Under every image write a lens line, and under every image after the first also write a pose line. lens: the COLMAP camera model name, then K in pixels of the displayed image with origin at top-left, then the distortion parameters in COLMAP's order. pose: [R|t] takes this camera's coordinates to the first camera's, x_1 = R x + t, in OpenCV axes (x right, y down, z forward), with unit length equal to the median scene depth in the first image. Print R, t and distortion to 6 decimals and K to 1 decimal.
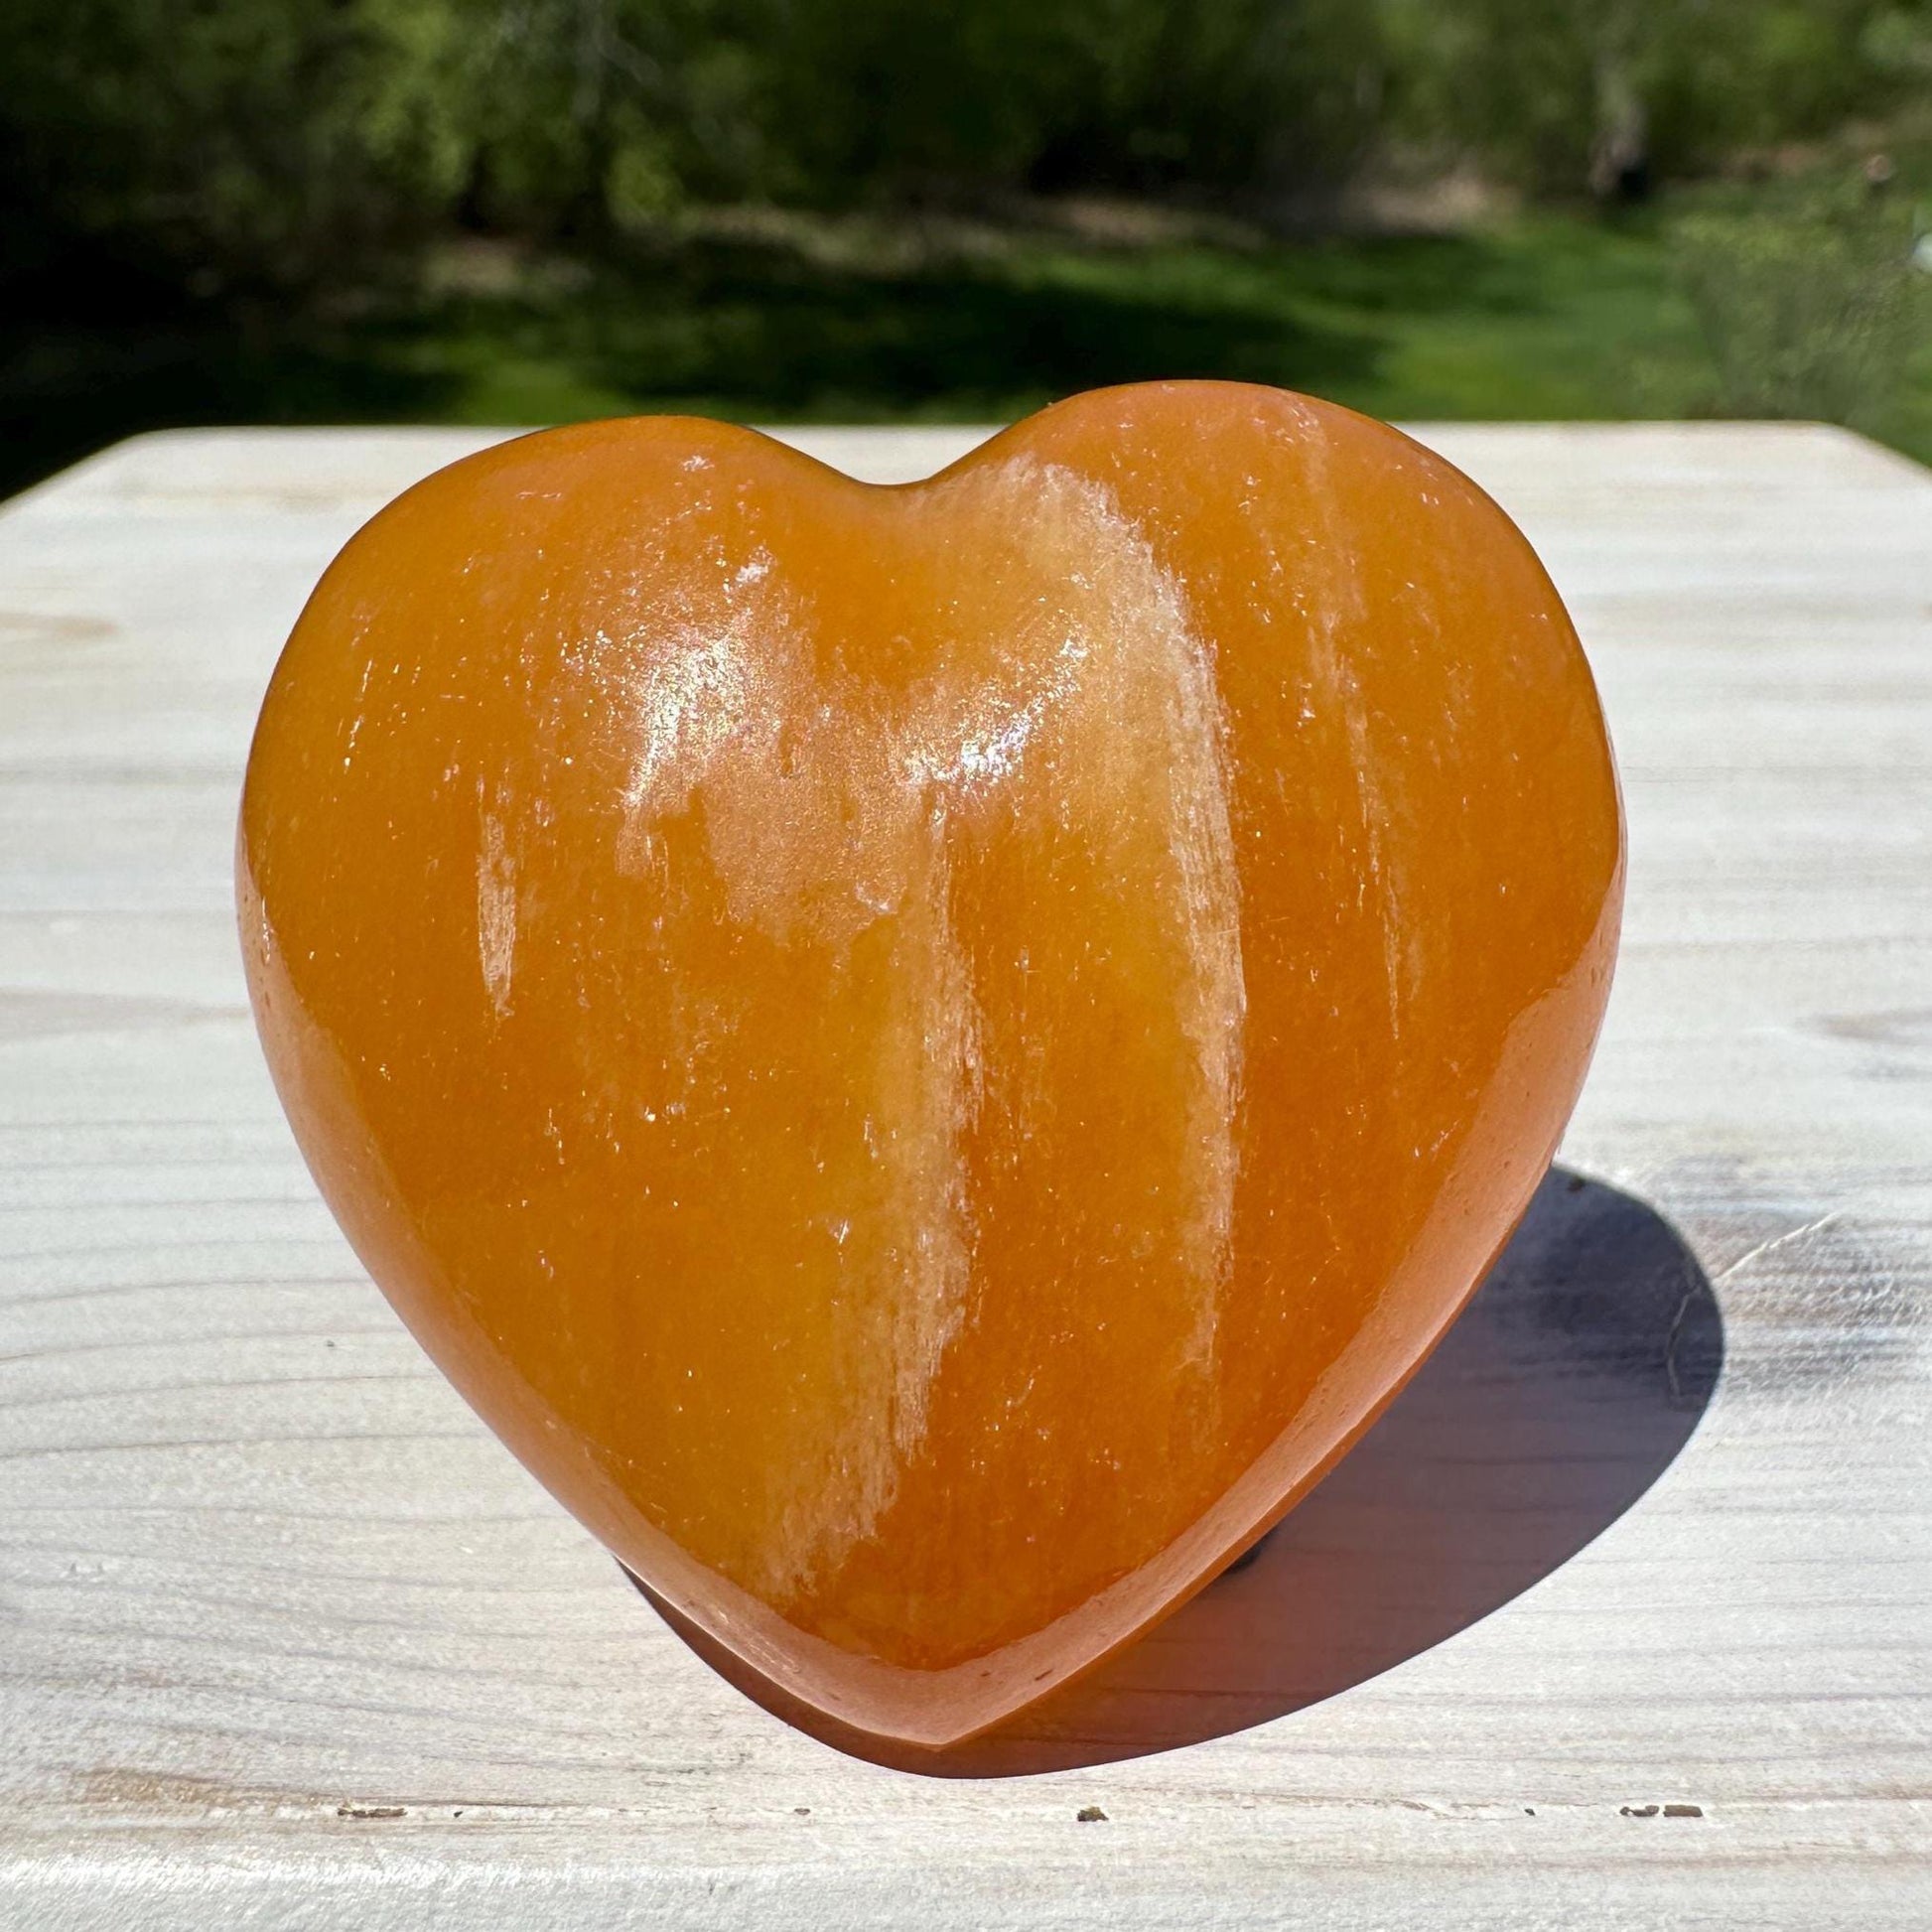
lens RADIAL K [[2124.1, 0, 950.9], [0, 2124.1, 720.6], [0, 0, 1]] dist [-0.016336, 0.000000]
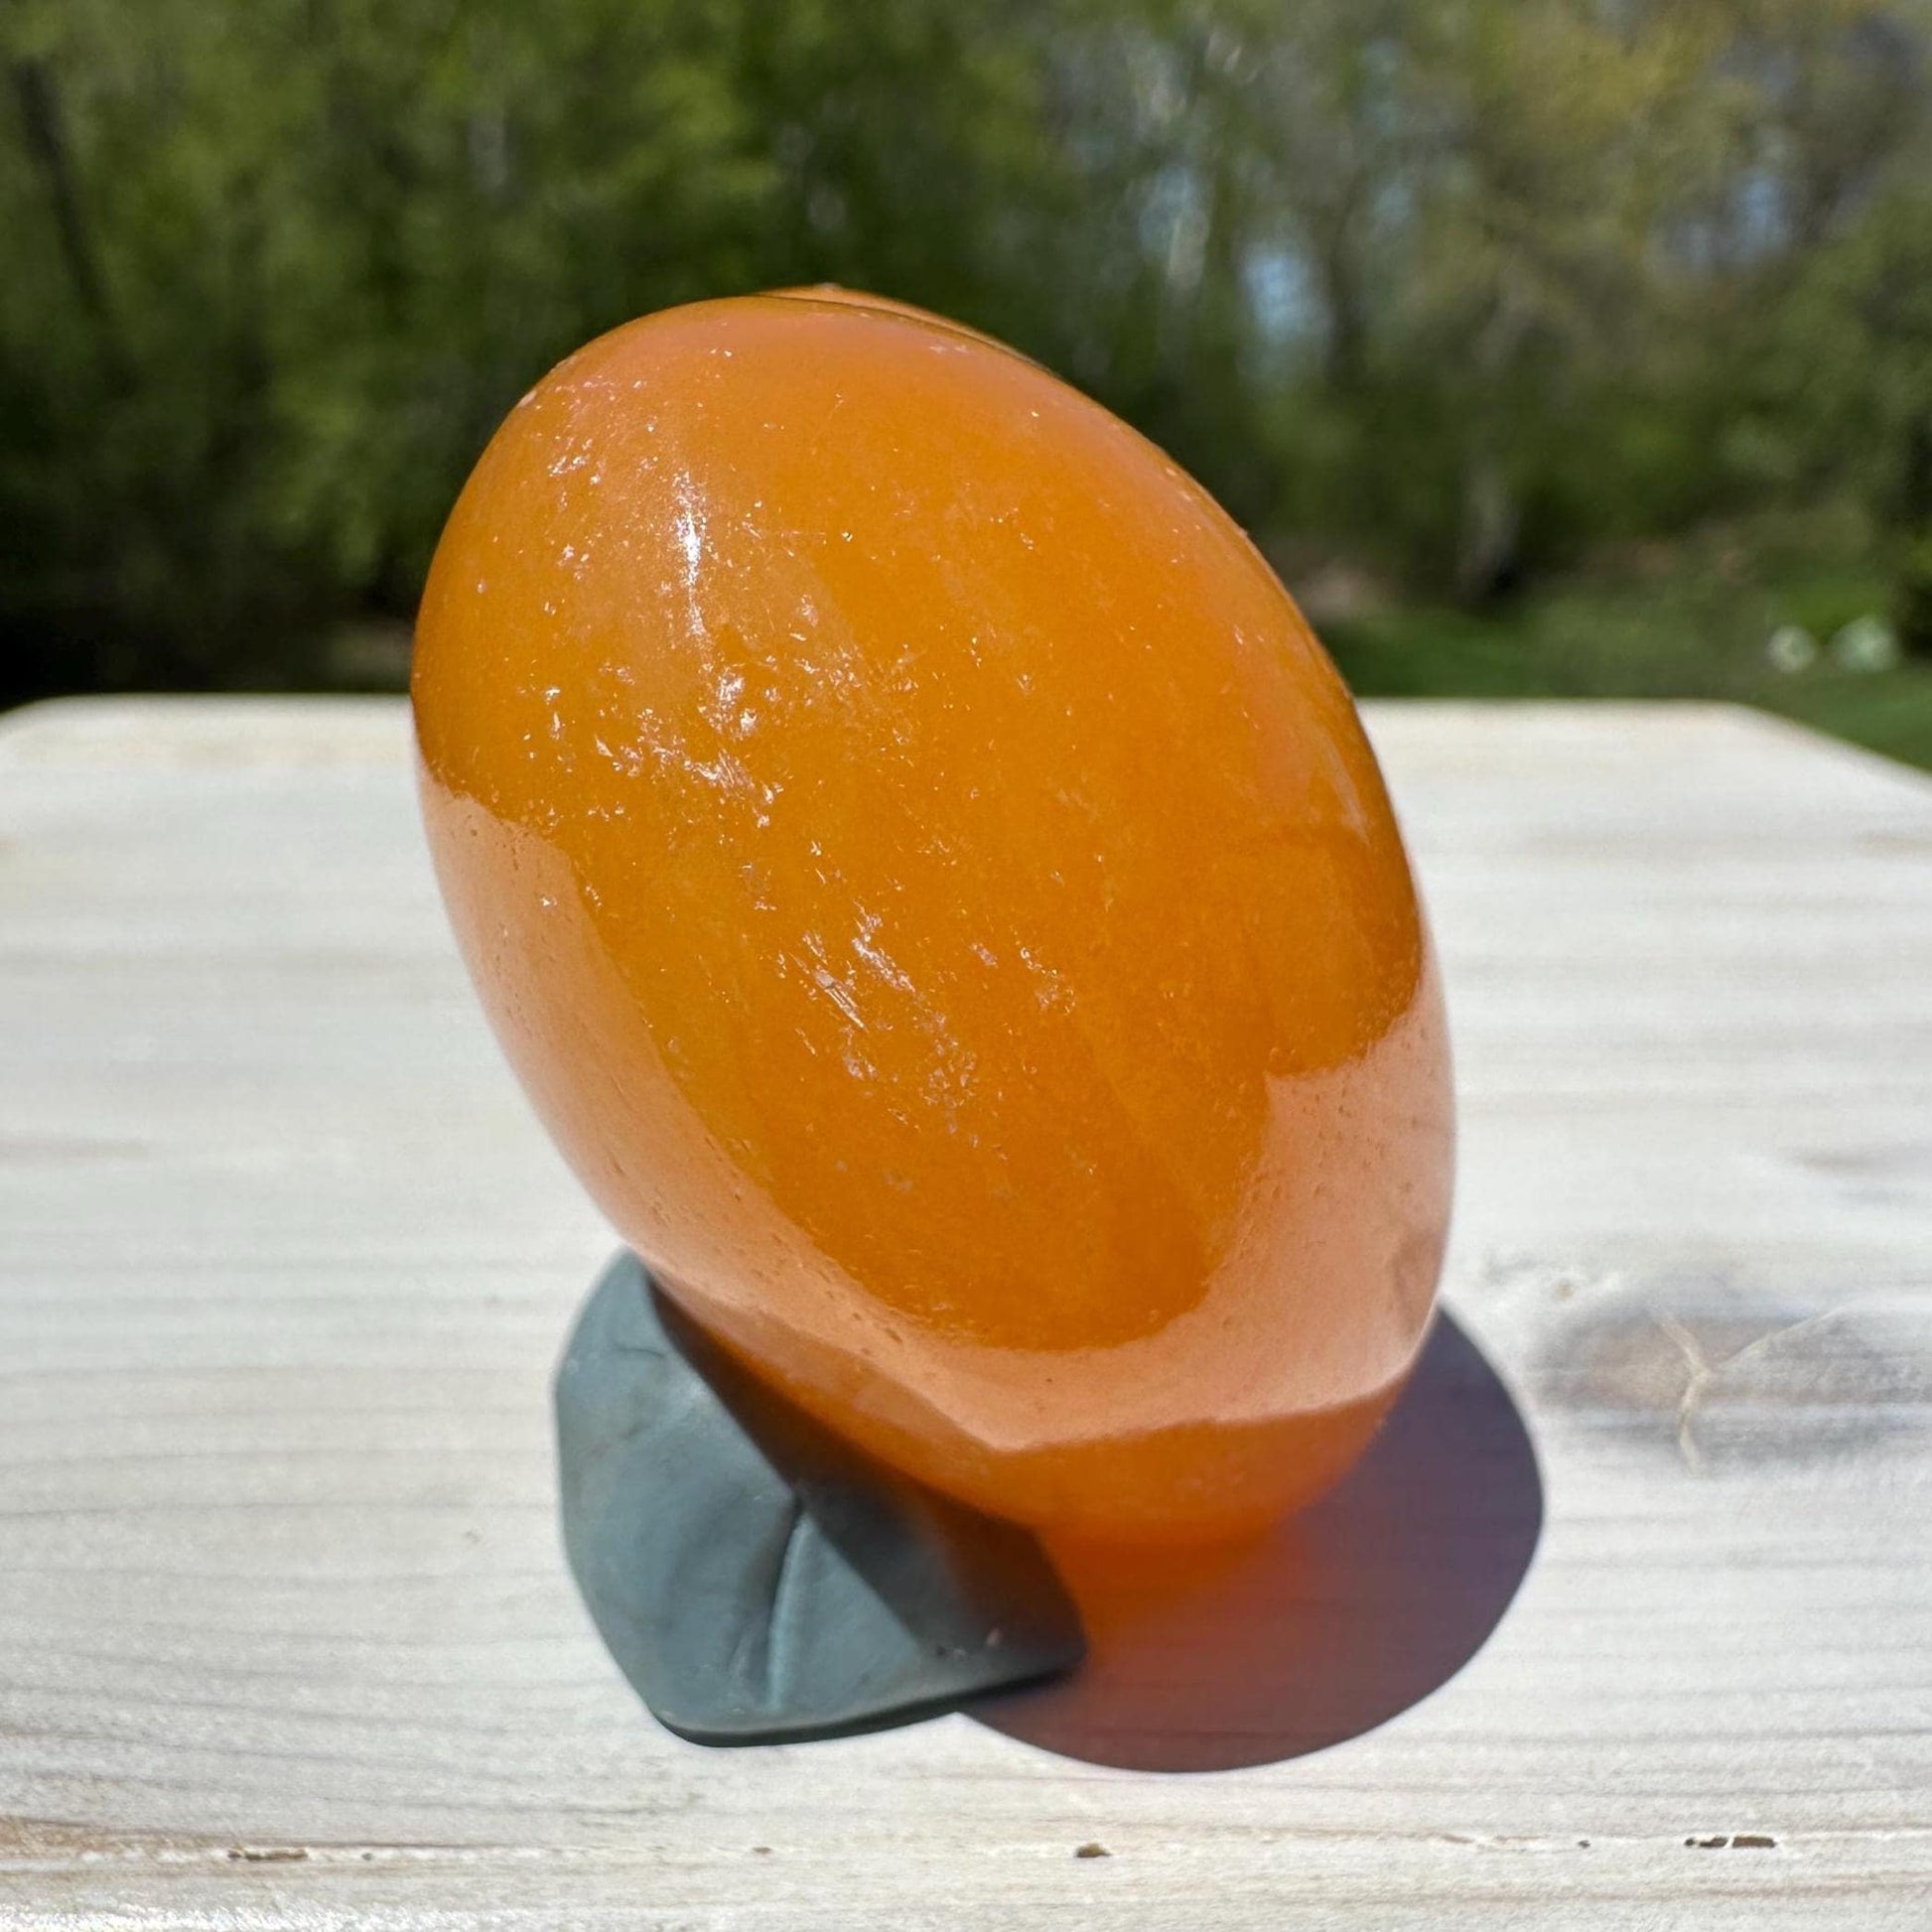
lens RADIAL K [[2070.5, 0, 897.5], [0, 2070.5, 1037.5], [0, 0, 1]] dist [-0.019807, 0.000000]
pose [[0.999673, 0.003467, 0.025338, -0.035473], [-0.002747, 0.999593, -0.028399, 0.195009], [-0.025426, 0.028320, 0.999275, 0.127995]]
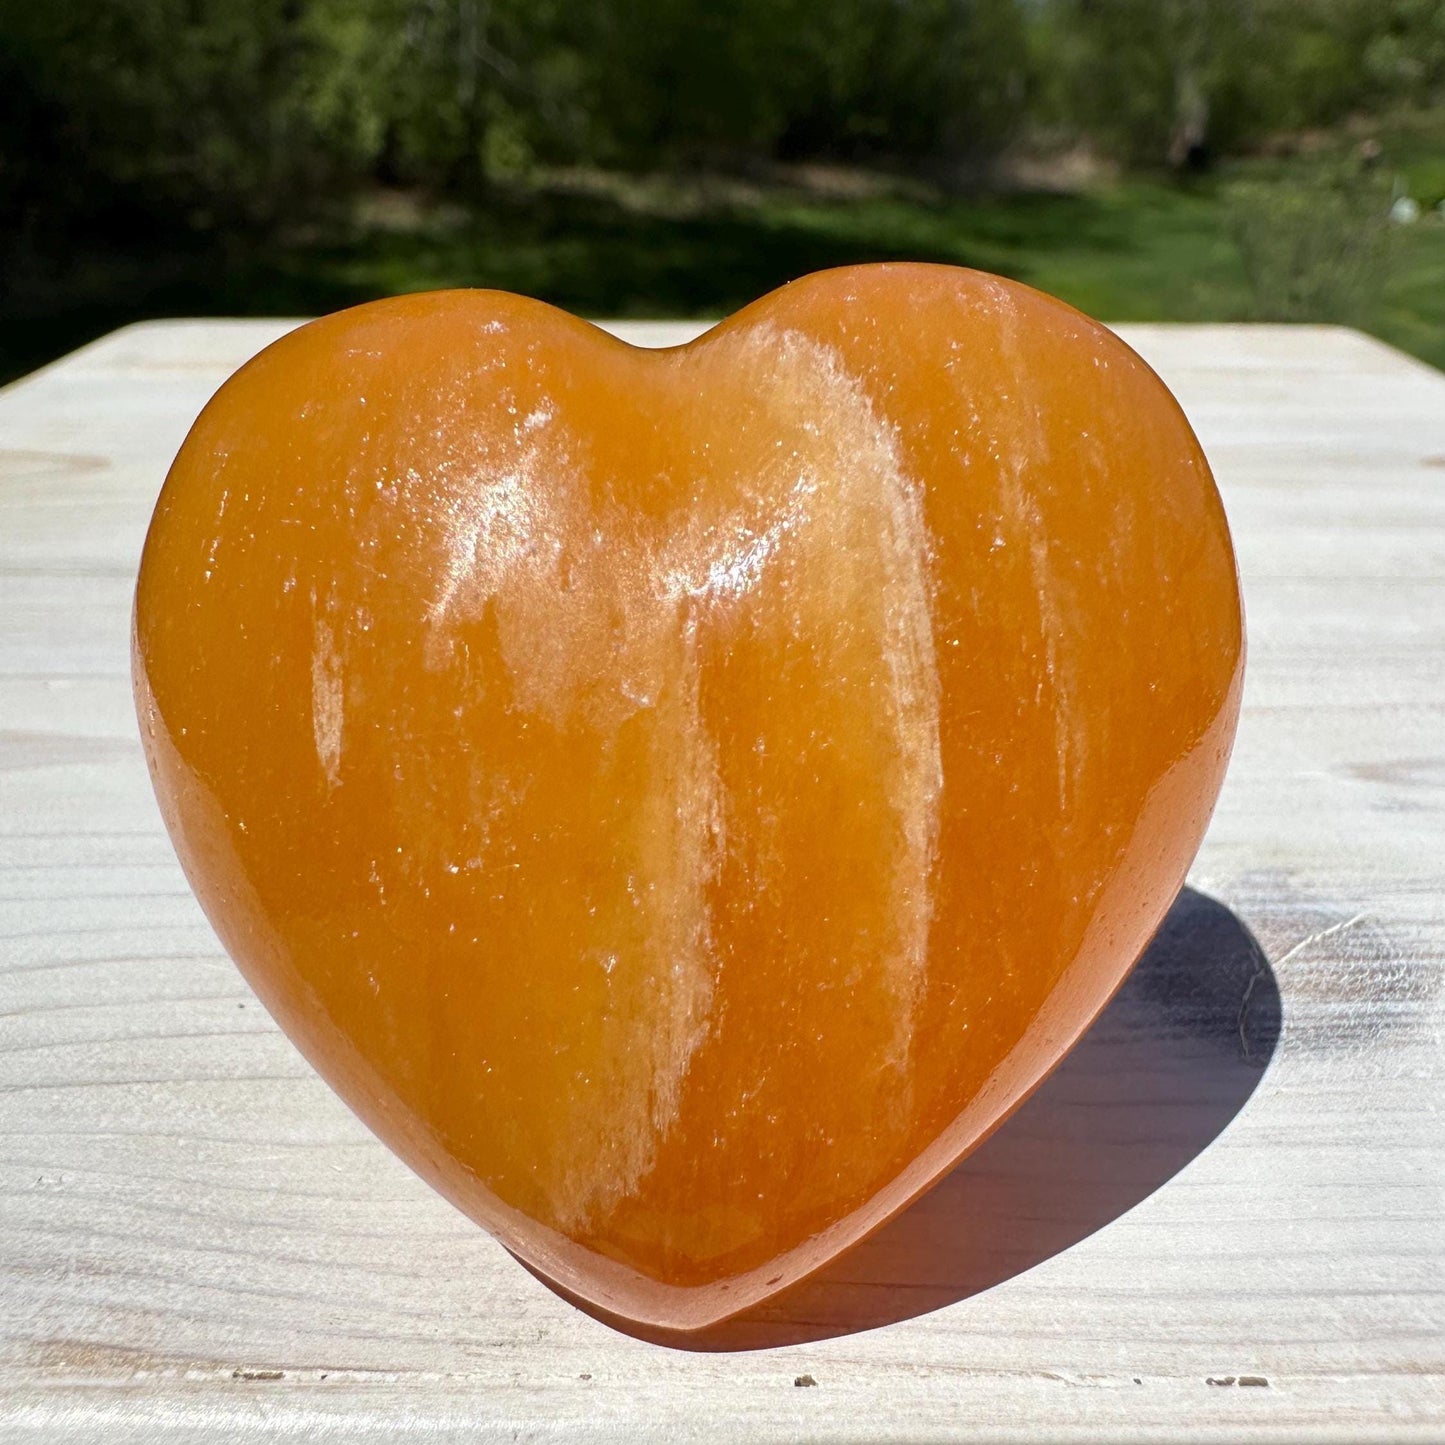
lens RADIAL K [[1433.7, 0, 723.0], [0, 1433.7, 703.5], [0, 0, 1]] dist [-0.017548, 0.000000]
pose [[0.999957, 0.008328, 0.004029, 0.008110], [-0.008749, 0.992833, 0.119190, -0.006839], [-0.003008, -0.119220, 0.992863, 0.161018]]
